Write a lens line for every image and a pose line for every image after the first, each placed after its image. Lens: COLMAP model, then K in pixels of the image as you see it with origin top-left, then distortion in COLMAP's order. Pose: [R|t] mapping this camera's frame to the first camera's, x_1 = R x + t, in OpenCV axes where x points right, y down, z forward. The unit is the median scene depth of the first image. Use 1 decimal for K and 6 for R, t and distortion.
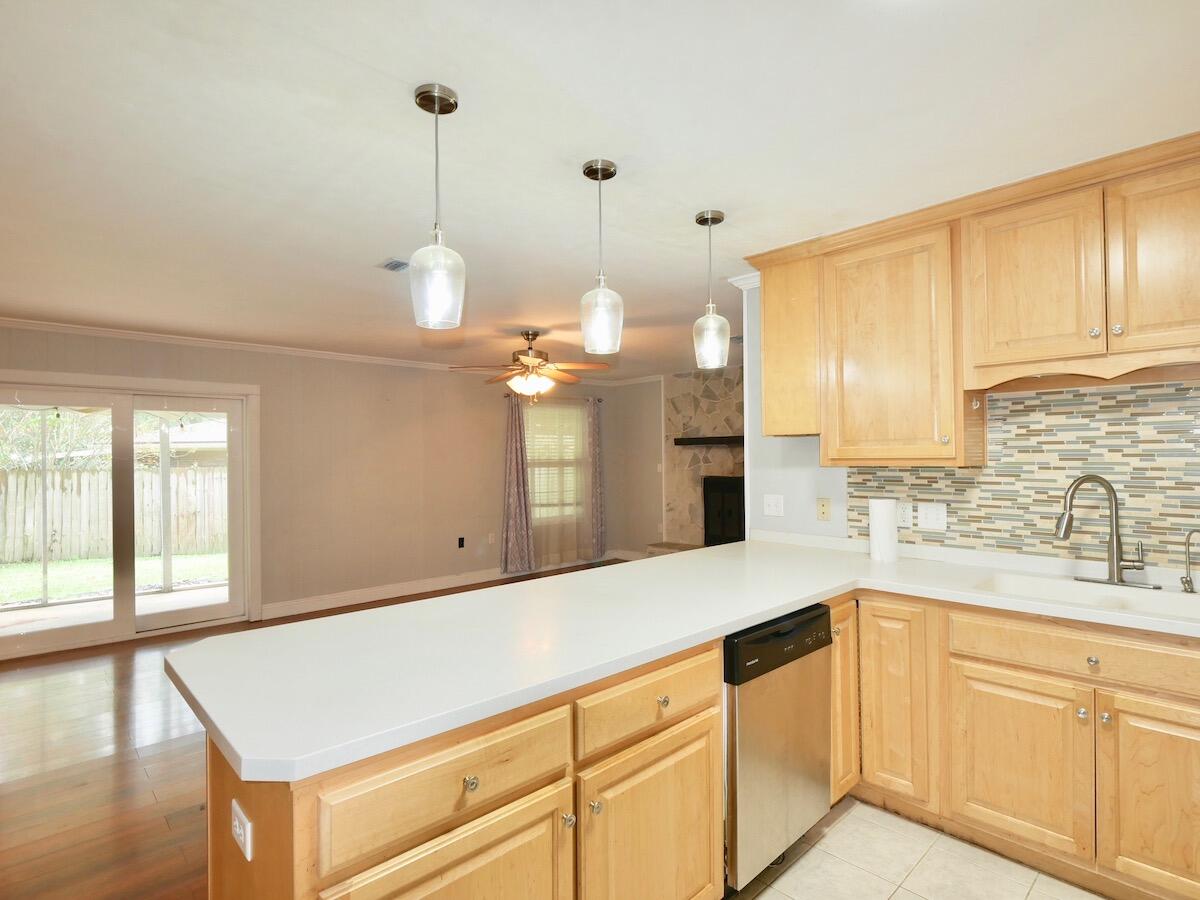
lens RADIAL K [[620.8, 0, 596.1], [0, 620.8, 451.5], [0, 0, 1]] dist [-0.008656, -0.001096]
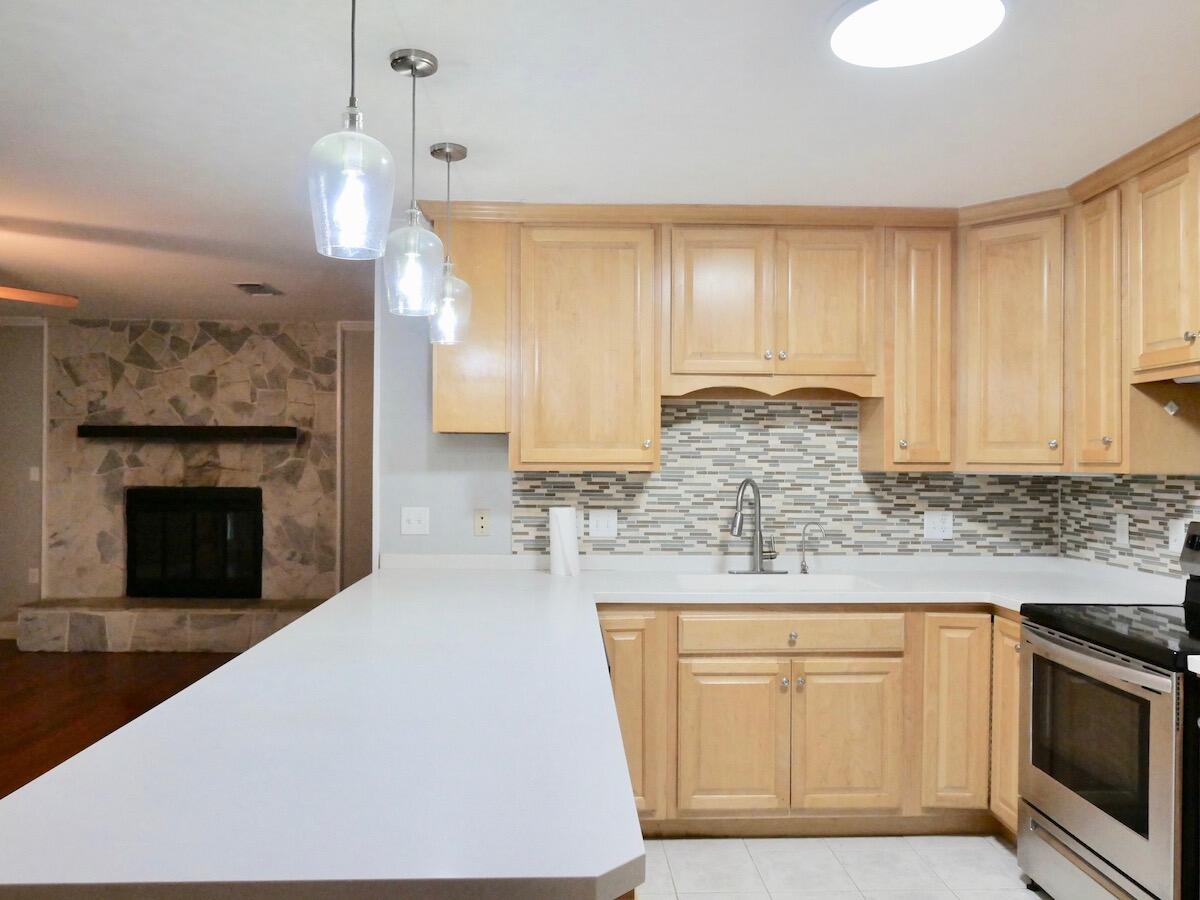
lens RADIAL K [[875.7, 0, 607.8], [0, 875.7, 451.9], [0, 0, 1]] dist [-0.000926, -0.002461]
pose [[0.656732, 0.015850, 0.753957, -0.494739], [-0.017023, 0.999836, -0.006191, 0.002981], [-0.753932, -0.008769, 0.656894, 0.120286]]
